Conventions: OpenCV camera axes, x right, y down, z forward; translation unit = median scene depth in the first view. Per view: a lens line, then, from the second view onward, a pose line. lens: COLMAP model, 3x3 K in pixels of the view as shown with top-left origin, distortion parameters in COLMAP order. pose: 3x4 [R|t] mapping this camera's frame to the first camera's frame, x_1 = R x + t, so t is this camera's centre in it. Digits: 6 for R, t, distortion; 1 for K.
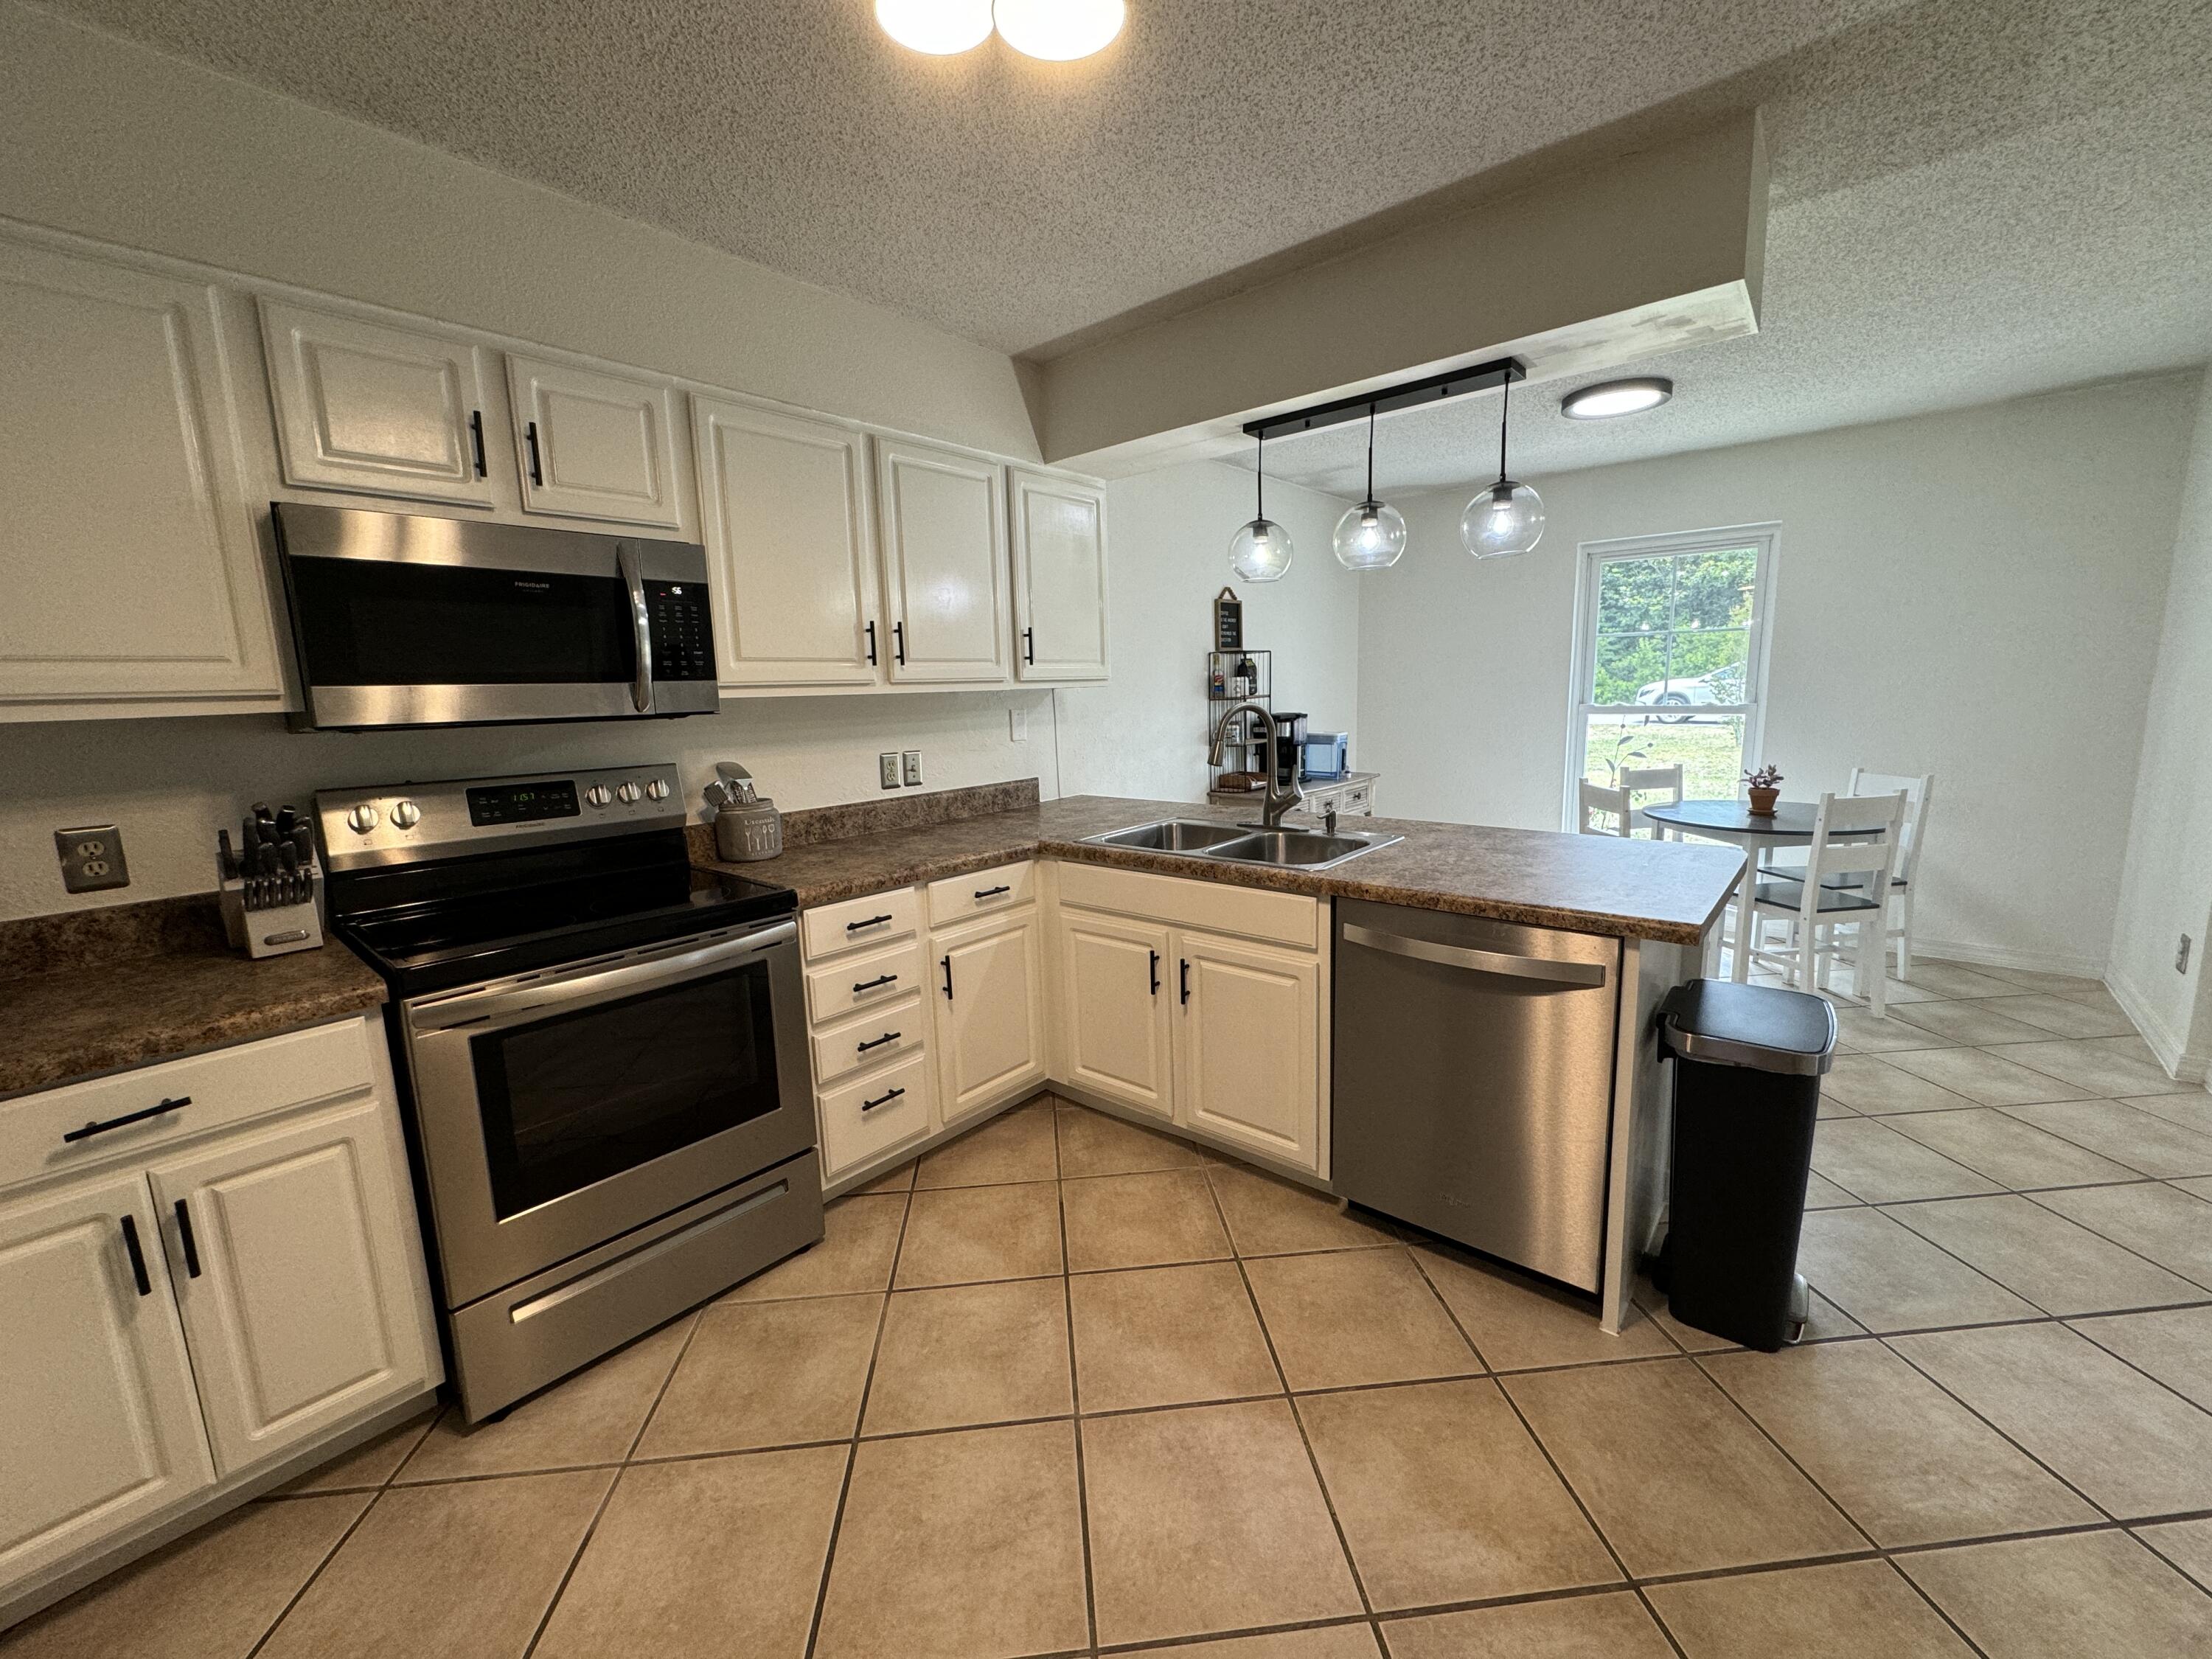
lens RADIAL K [[879.0, 0, 1106.5], [0, 879.0, 825.7], [0, 0, 1]] dist [-0.002534, 0.000272]
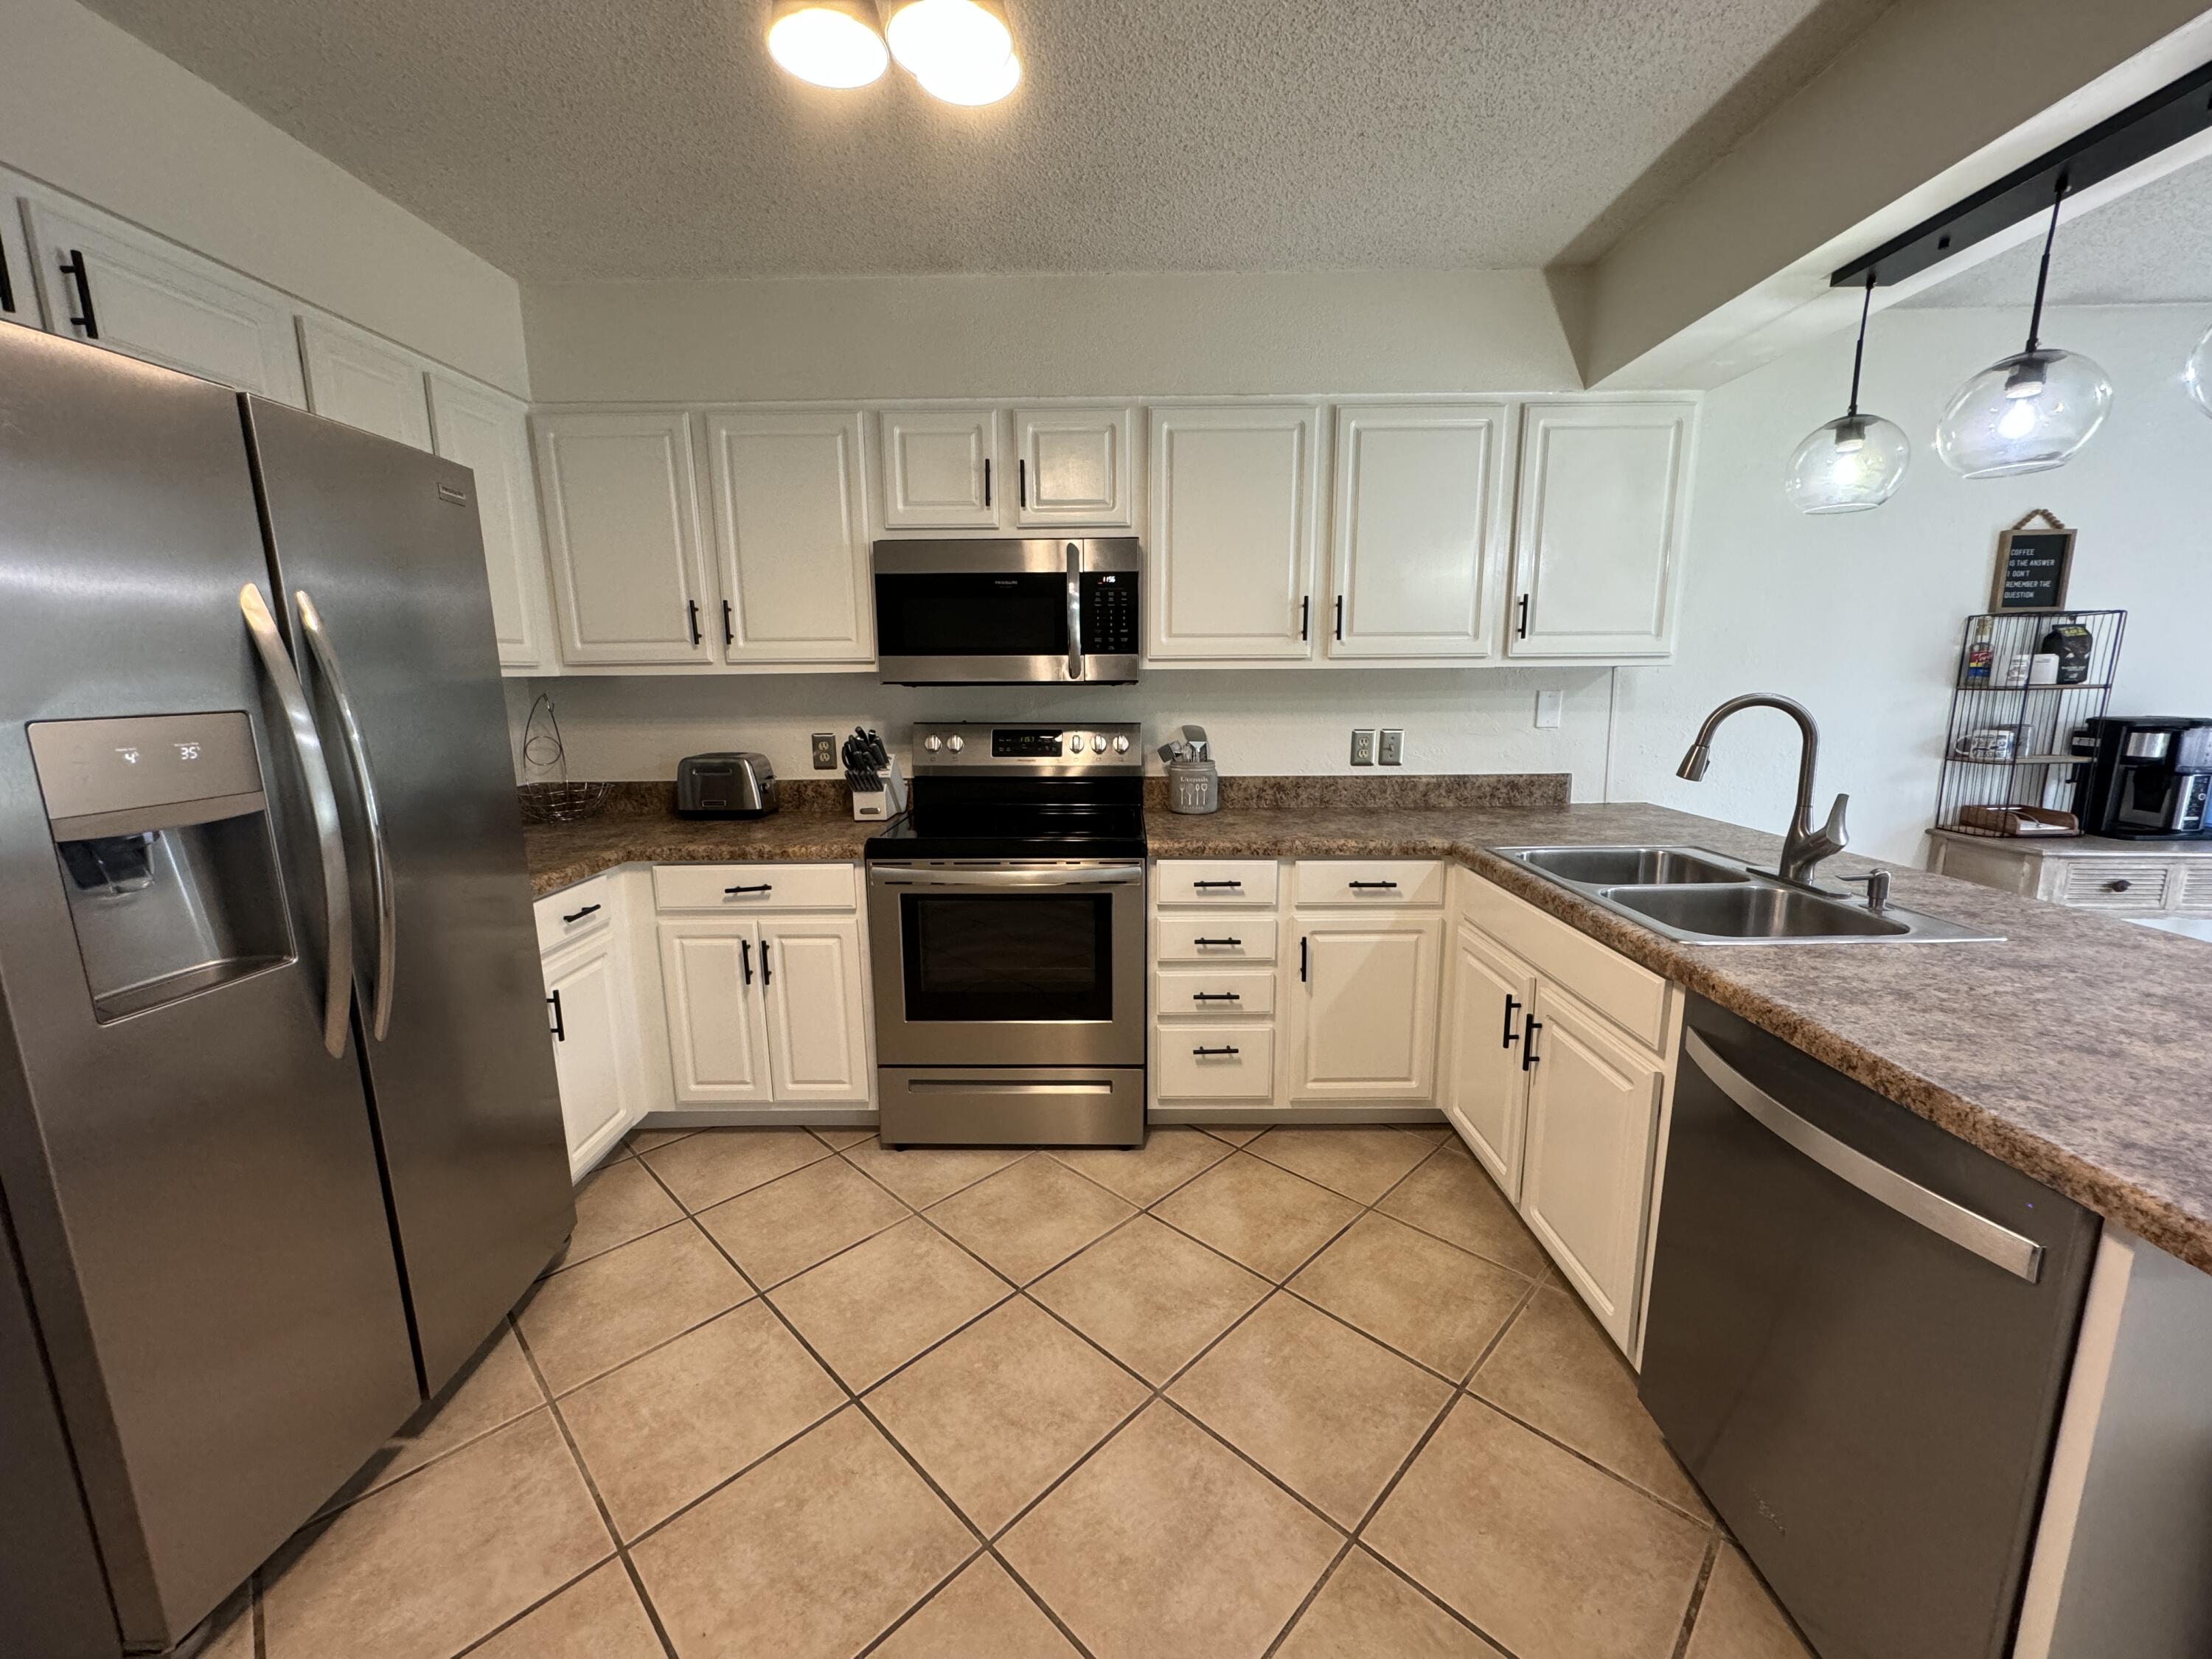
lens RADIAL K [[879.0, 0, 1106.5], [0, 879.0, 825.7], [0, 0, 1]] dist [-0.002534, 0.000272]
pose [[0.643027, 0.157017, -0.749575, 0.391988], [-0.131330, 0.986866, 0.094062, -0.038468], [0.754499, 0.037957, 0.655202, 0.180945]]
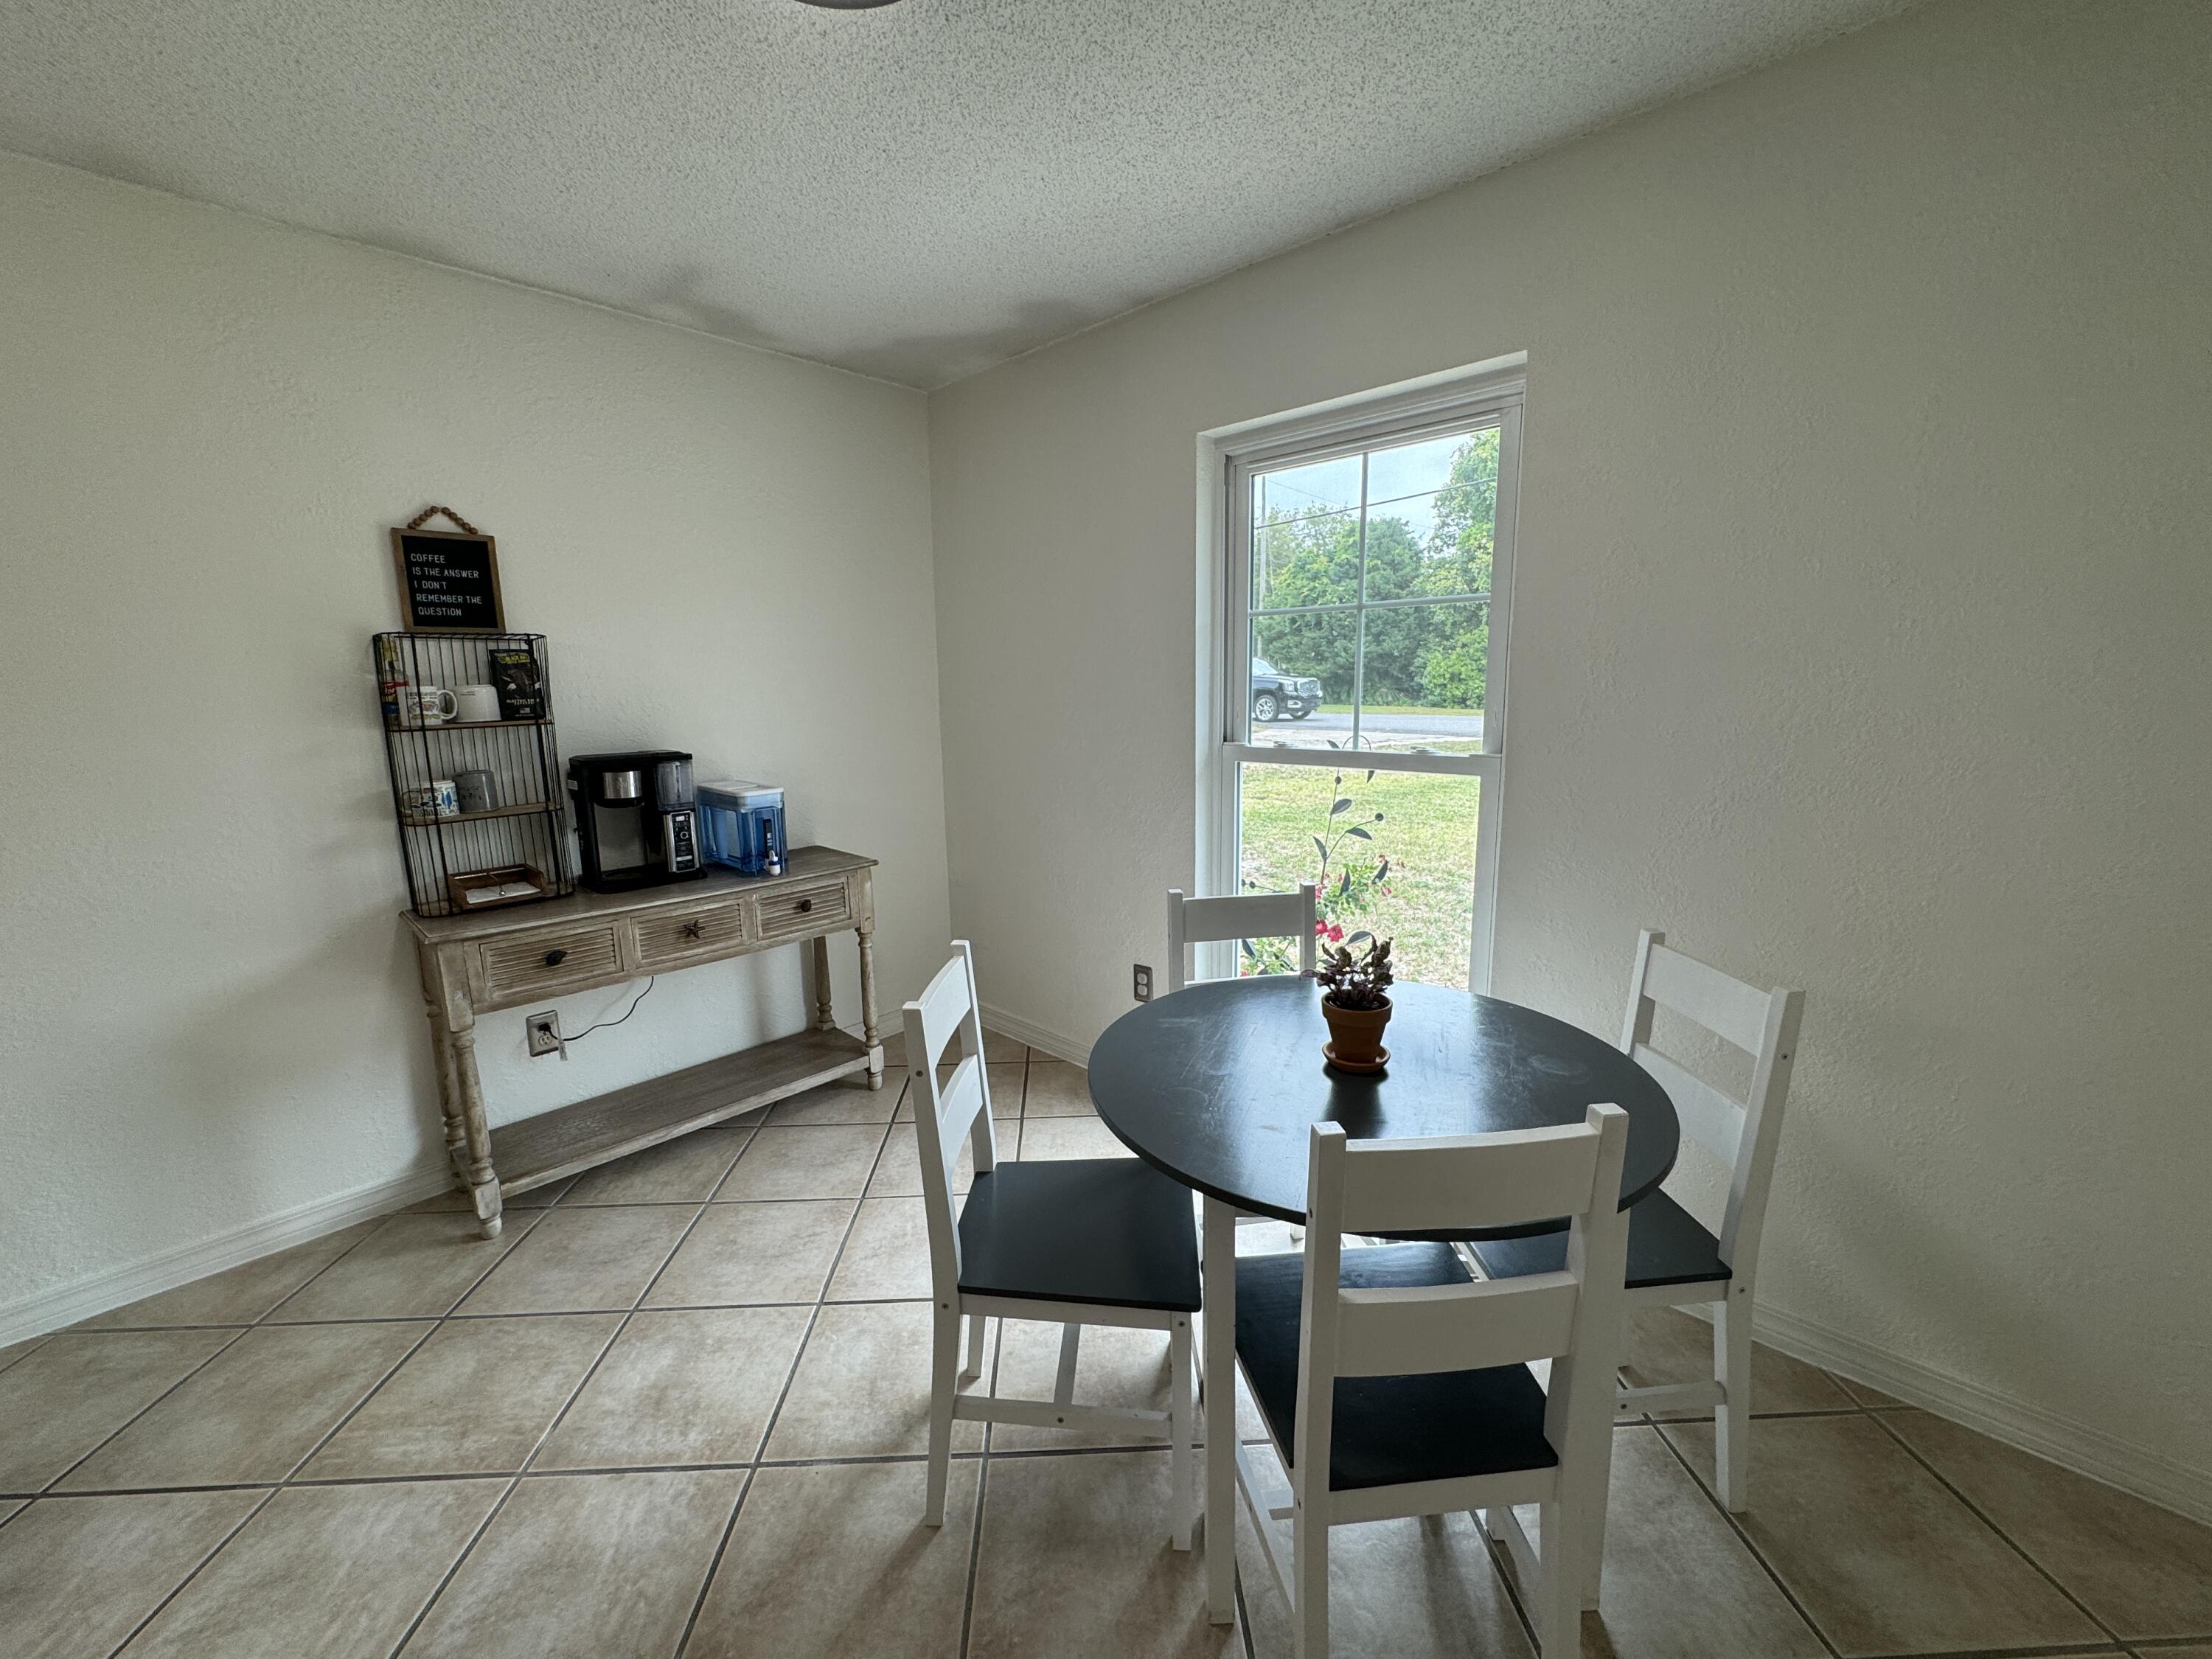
lens RADIAL K [[879.0, 0, 1106.5], [0, 879.0, 825.7], [0, 0, 1]] dist [-0.002534, 0.000272]
pose [[0.998537, 0.019567, -0.050410, 1.007144], [-0.019610, 0.999808, -0.000369, -0.174836], [0.050393, 0.001357, 0.998729, 0.942869]]
